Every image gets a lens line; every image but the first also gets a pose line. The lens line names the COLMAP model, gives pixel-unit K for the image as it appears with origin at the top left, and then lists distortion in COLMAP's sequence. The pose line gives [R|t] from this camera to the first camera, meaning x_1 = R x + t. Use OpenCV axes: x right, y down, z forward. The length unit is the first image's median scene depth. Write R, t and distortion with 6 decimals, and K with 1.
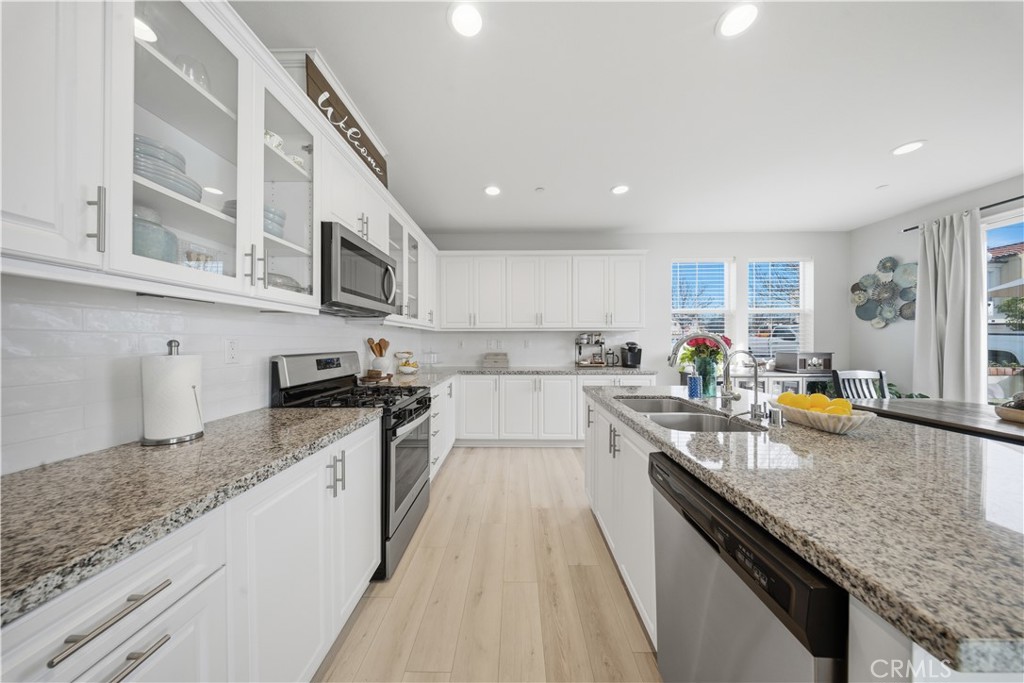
lens RADIAL K [[307.4, 0, 514.0], [0, 307.4, 339.6], [0, 0, 1]] dist [-0.002165, -0.000265]
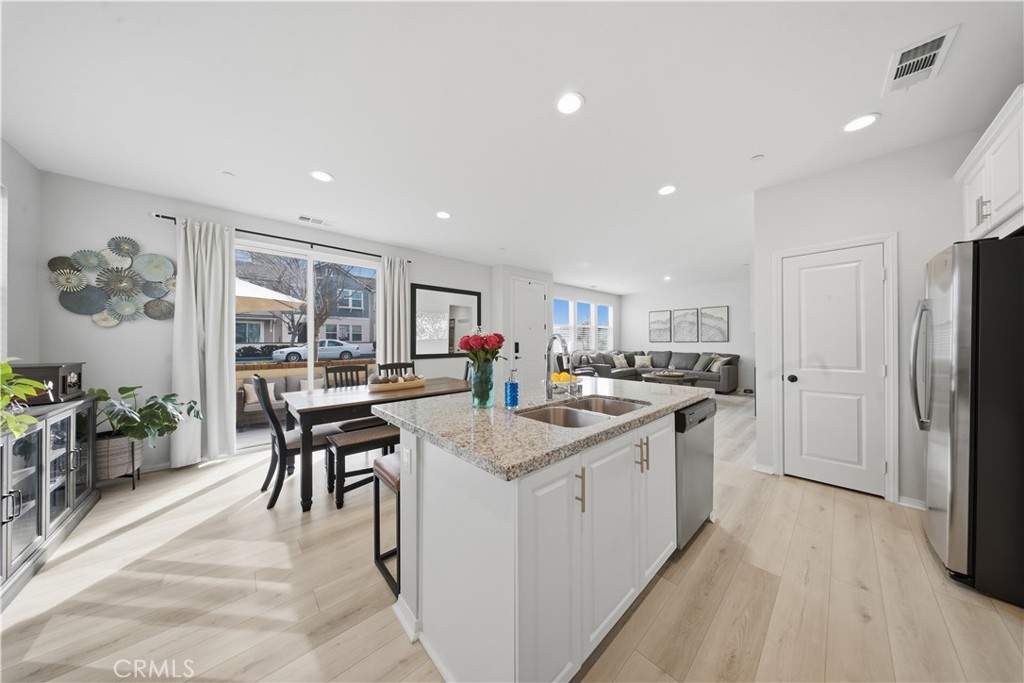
lens RADIAL K [[302.3, 0, 512.0], [0, 302.3, 341.5], [0, 0, 1]] dist [0.011945, -0.000046]
pose [[-0.678390, 0.006542, 0.734673, -0.027893], [0.003481, 0.999978, -0.005690, 0.005585], [-0.734693, -0.001303, -0.678398, 0.839746]]
